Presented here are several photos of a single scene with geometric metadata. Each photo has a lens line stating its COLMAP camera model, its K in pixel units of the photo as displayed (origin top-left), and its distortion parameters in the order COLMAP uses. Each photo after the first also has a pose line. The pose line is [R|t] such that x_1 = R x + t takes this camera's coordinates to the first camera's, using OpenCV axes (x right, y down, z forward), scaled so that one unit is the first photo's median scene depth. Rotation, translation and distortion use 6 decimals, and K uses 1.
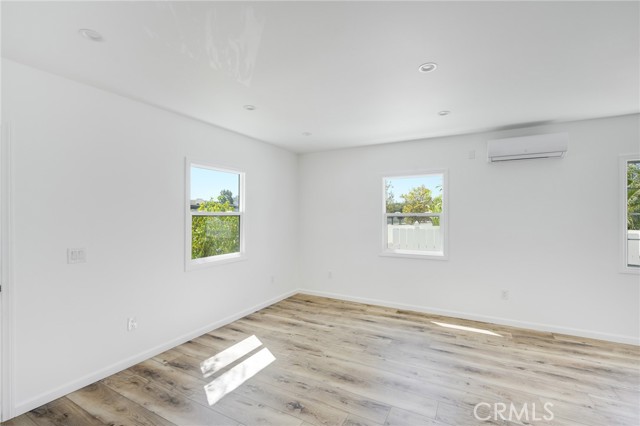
lens RADIAL K [[282.9, 0, 320.0], [0, 282.9, 213.0], [0, 0, 1]] dist [0.000785, 0.000038]
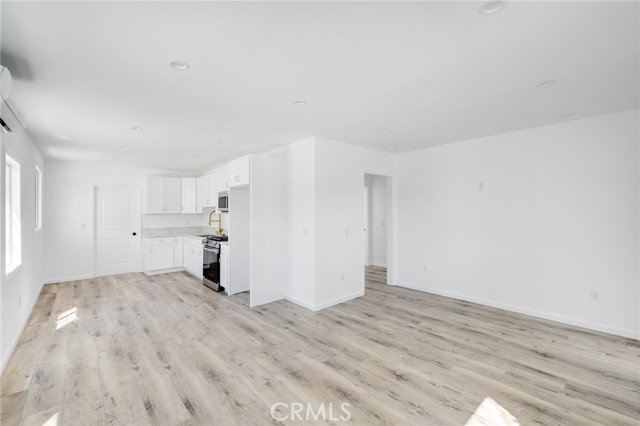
lens RADIAL K [[275.7, 0, 327.9], [0, 275.7, 211.9], [0, 0, 1]] dist [-0.000355, -0.000101]
pose [[-0.948658, 0.009802, 0.316152, -0.105678], [0.010227, 0.999948, -0.000315, 0.006312], [-0.316138, 0.002934, -0.948709, 1.357315]]
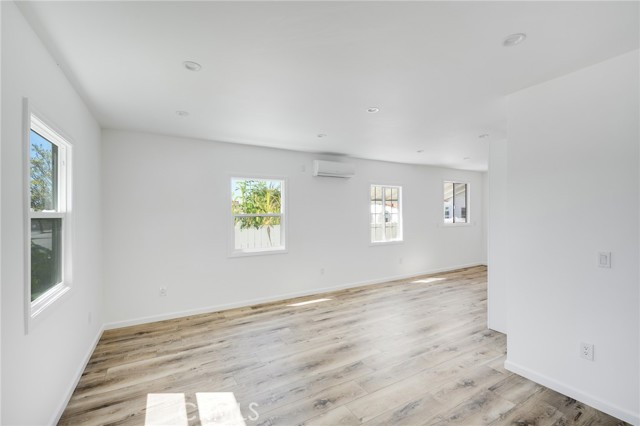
lens RADIAL K [[282.9, 0, 320.0], [0, 282.9, 213.0], [0, 0, 1]] dist [0.000785, 0.000038]
pose [[0.520281, -0.000485, 0.853995, -0.604038], [0.003159, 0.999994, -0.001357, 0.000347], [-0.853990, 0.003404, 0.520279, 0.299357]]
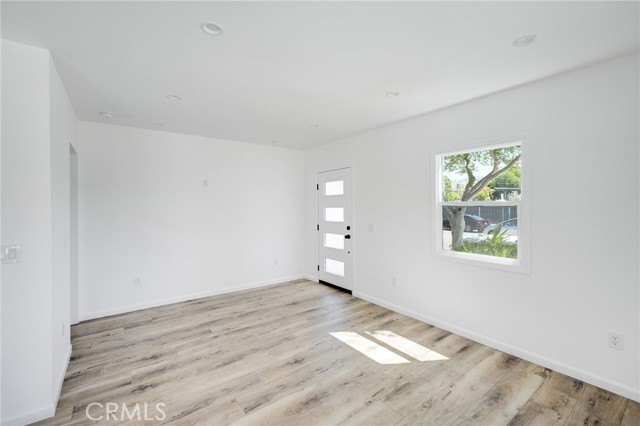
lens RADIAL K [[275.7, 0, 327.9], [0, 275.7, 211.9], [0, 0, 1]] dist [-0.000355, -0.000101]
pose [[-0.394154, 0.021975, -0.918782, 0.601075], [0.008432, 0.999758, 0.020295, 0.004880], [0.919006, 0.000252, -0.394244, 1.004961]]
